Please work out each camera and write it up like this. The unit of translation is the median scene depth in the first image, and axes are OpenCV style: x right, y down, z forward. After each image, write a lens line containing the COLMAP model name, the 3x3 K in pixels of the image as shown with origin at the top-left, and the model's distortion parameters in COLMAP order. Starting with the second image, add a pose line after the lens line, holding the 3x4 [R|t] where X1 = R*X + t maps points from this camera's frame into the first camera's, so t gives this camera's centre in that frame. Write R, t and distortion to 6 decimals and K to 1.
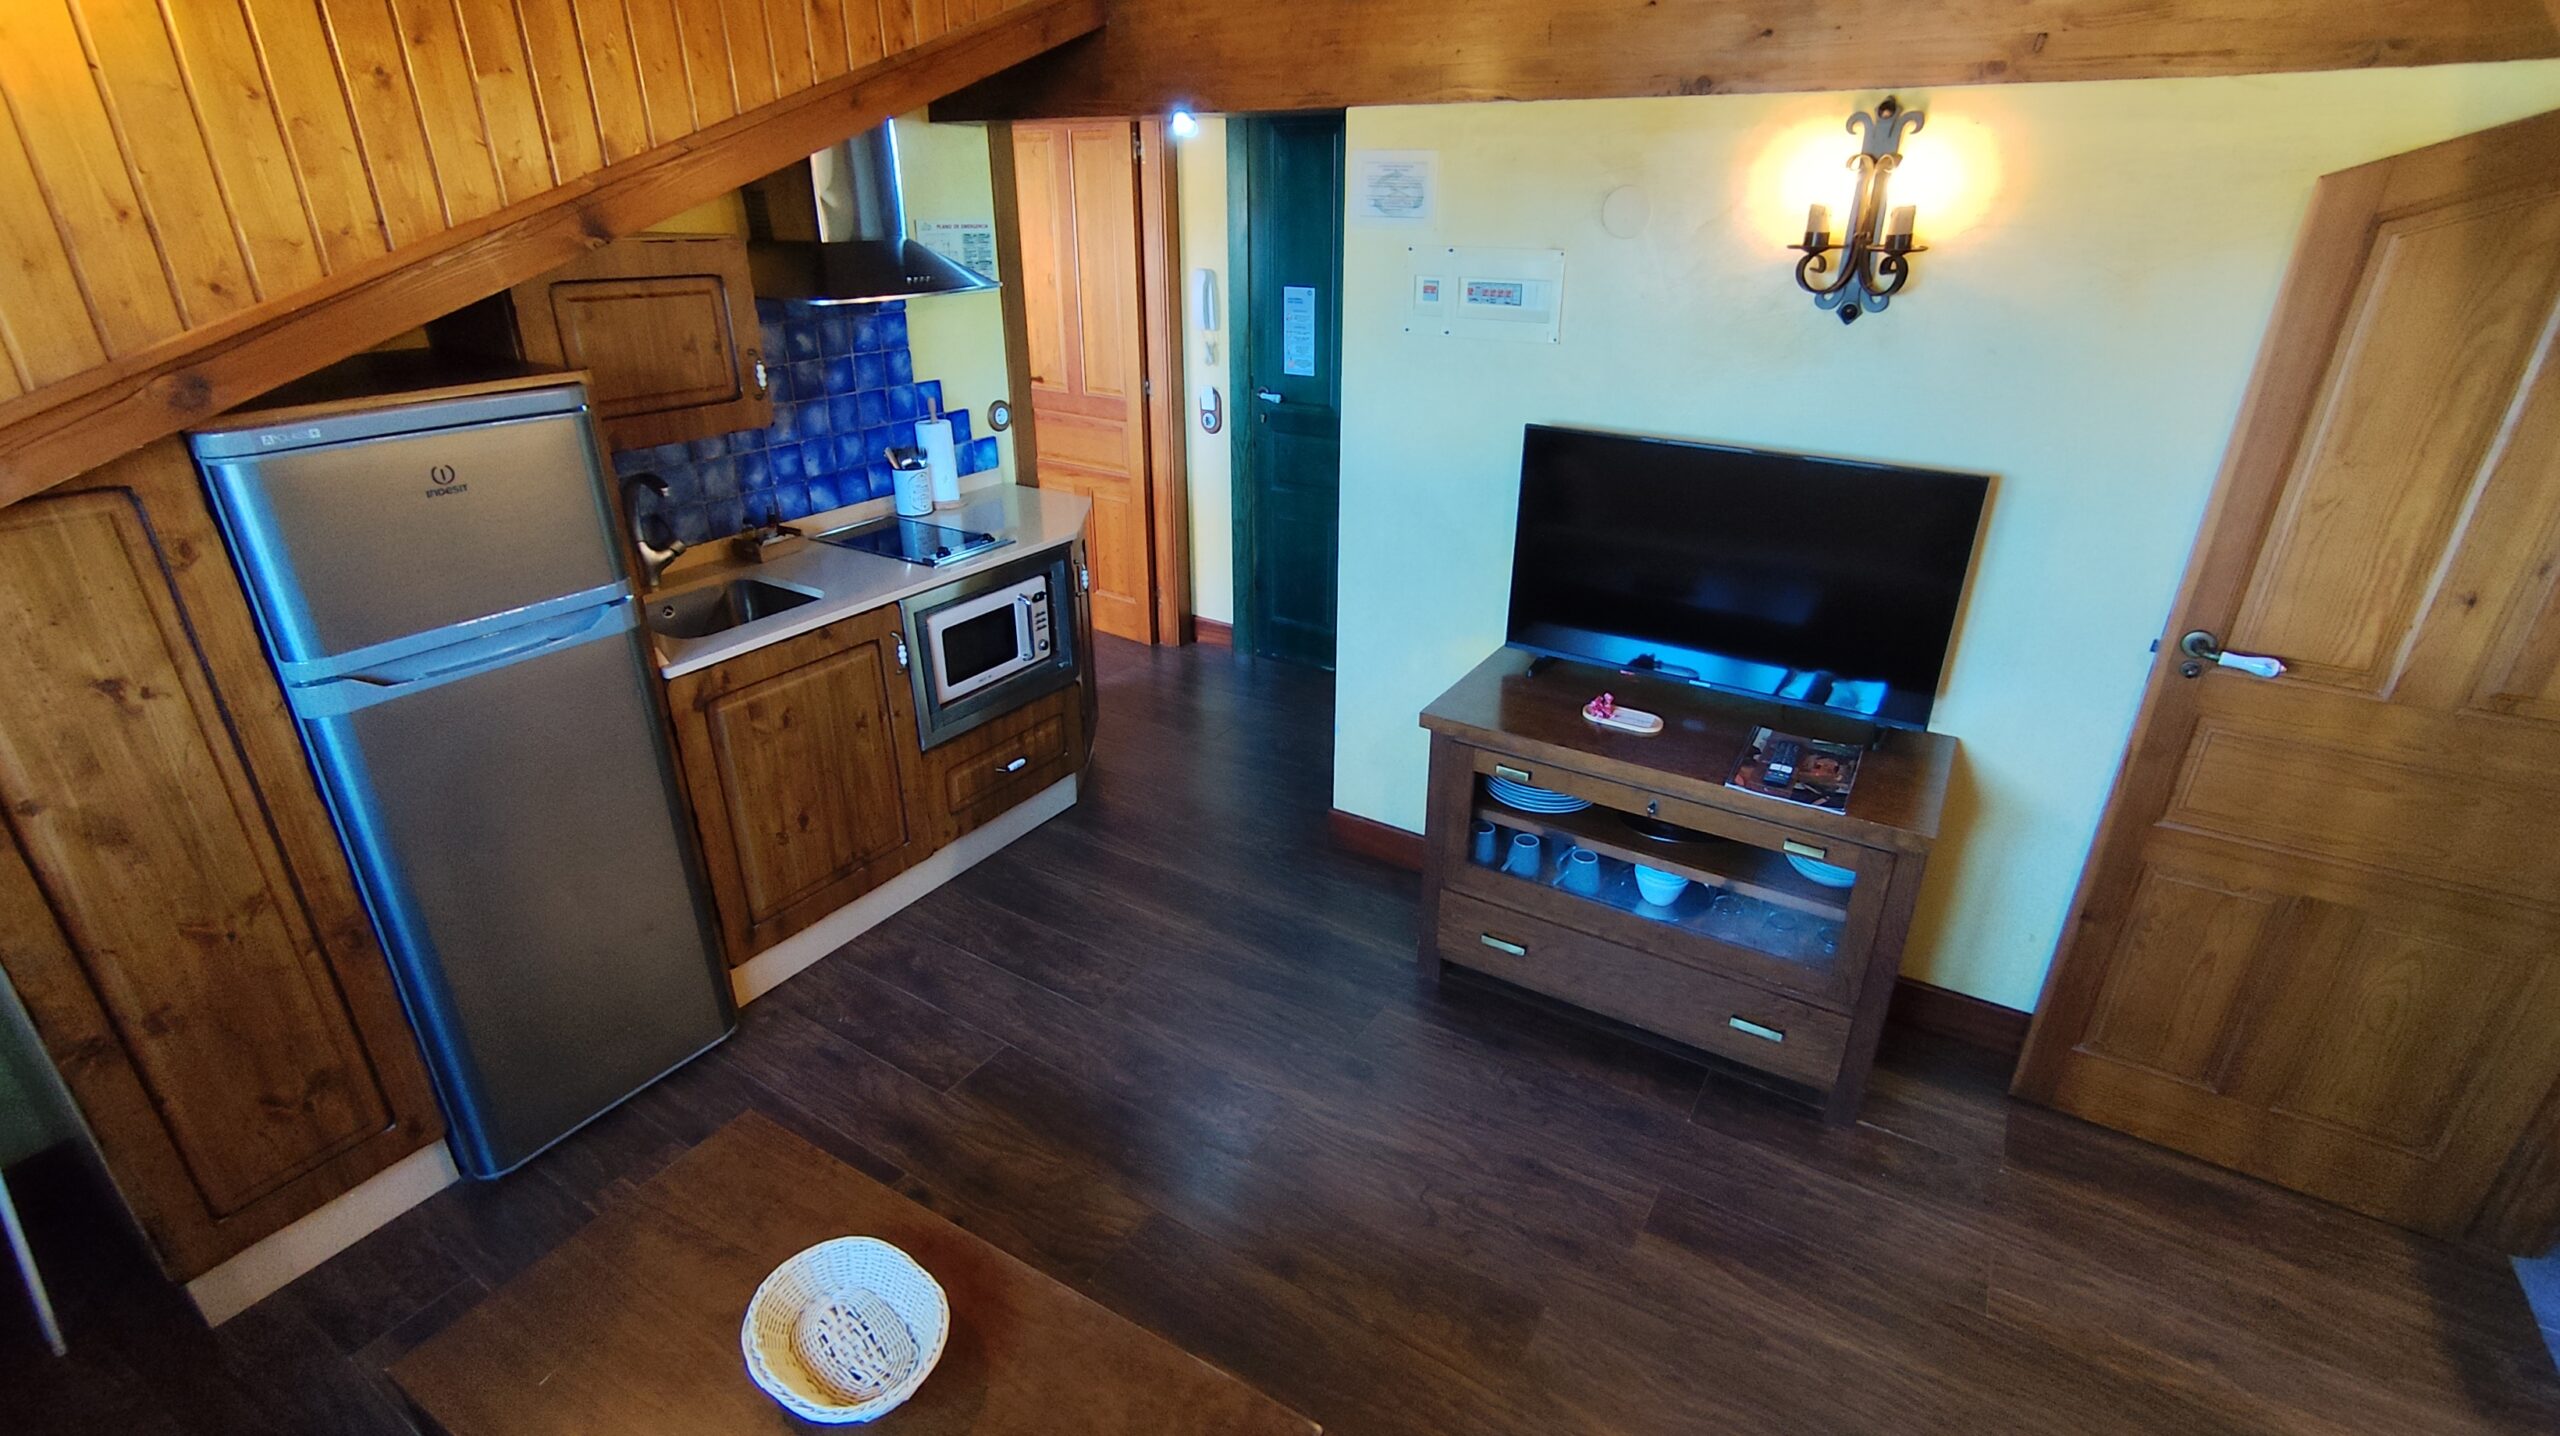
lens RADIAL K [[1174.4, 0, 1285.3], [0, 1174.4, 728.8], [0, 0, 1]] dist [-0.031116, 0.032456]
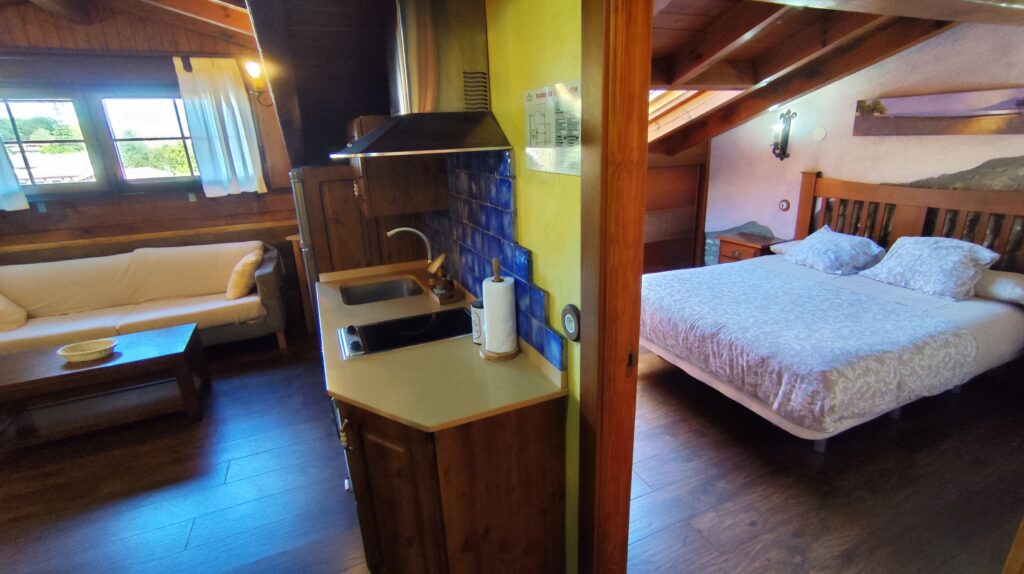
lens RADIAL K [[461.7, 0, 516.6], [0, 461.7, 286.7], [0, 0, 1]] dist [-0.029550, 0.014113]
pose [[-0.560125, 0.268497, -0.783689, 0.024462], [-0.317677, 0.804077, 0.502535, -0.550834], [0.765076, 0.530442, -0.365089, 1.359562]]
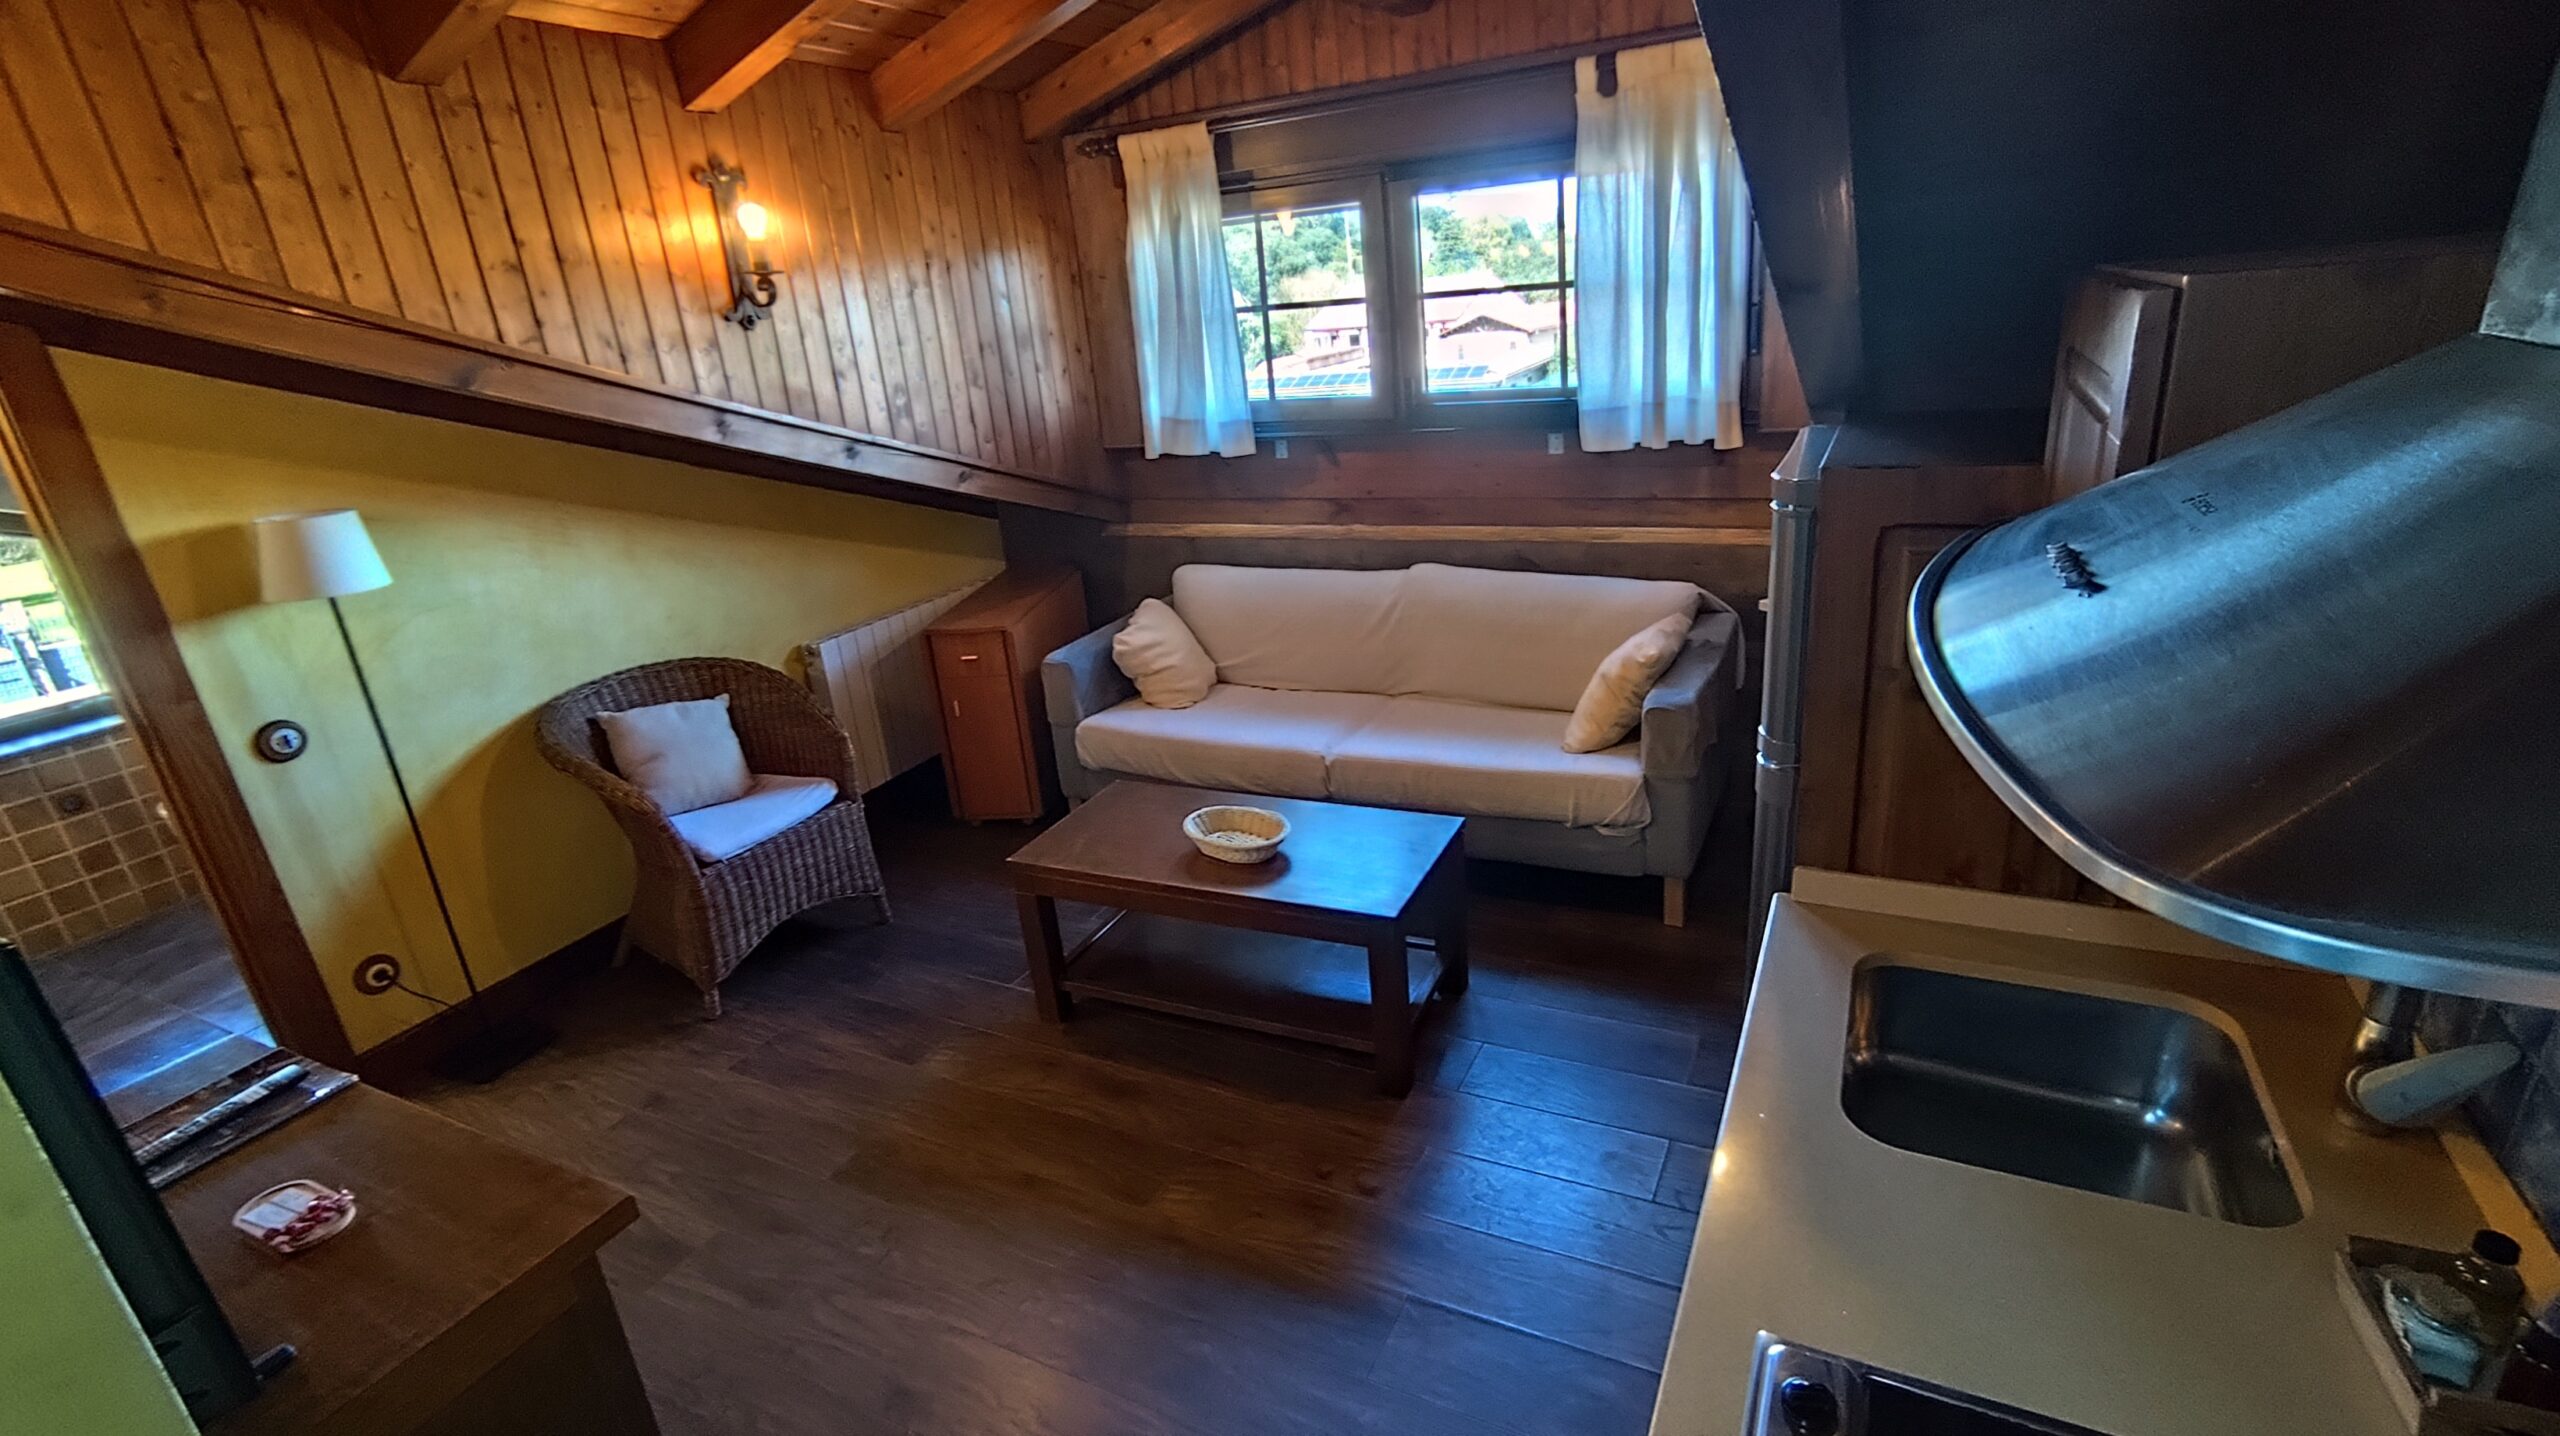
lens RADIAL K [[1166.4, 0, 1313.3], [0, 1166.4, 703.3], [0, 0, 1]] dist [-0.011635, 0.000571]
pose [[-0.991421, 0.108868, -0.072336, -0.169270], [0.028436, 0.719808, 0.693591, -0.480733], [0.127578, 0.685583, -0.716728, 1.090828]]
